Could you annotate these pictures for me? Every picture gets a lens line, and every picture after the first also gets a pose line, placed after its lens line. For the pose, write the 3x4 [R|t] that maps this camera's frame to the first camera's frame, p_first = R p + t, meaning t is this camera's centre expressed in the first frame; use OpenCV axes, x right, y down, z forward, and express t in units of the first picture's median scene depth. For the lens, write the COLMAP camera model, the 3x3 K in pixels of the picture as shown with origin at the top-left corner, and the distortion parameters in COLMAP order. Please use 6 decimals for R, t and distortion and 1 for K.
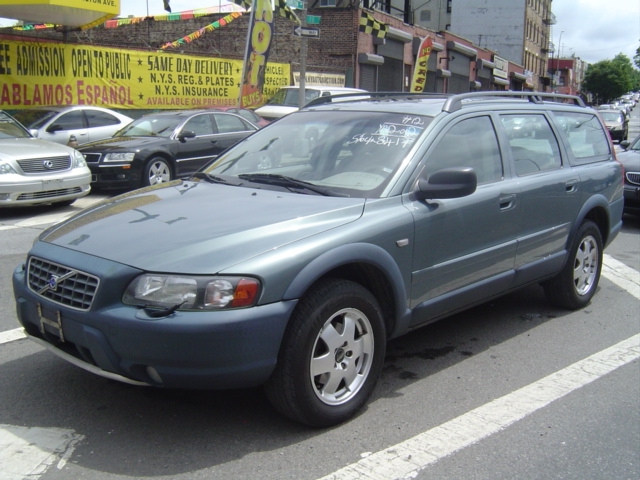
lens RADIAL K [[718.1, 0, 320.0], [0, 718.1, 239.6], [0, 0, 1]] dist [-0.106189, 0.000000]
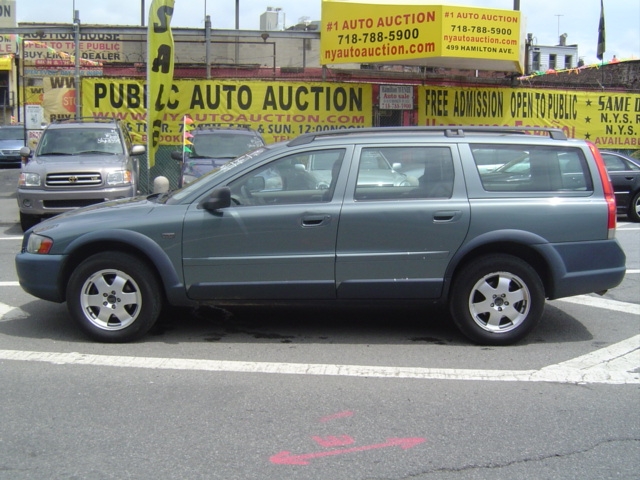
lens RADIAL K [[718.1, 0, 319.7], [0, 718.1, 241.1], [0, 0, 1]] dist [-0.106189, 0.000000]
pose [[0.689176, 0.092544, -0.718660, 0.241253], [-0.130308, 0.991470, 0.002713, -0.004895], [0.712780, 0.091778, 0.695357, 0.037025]]
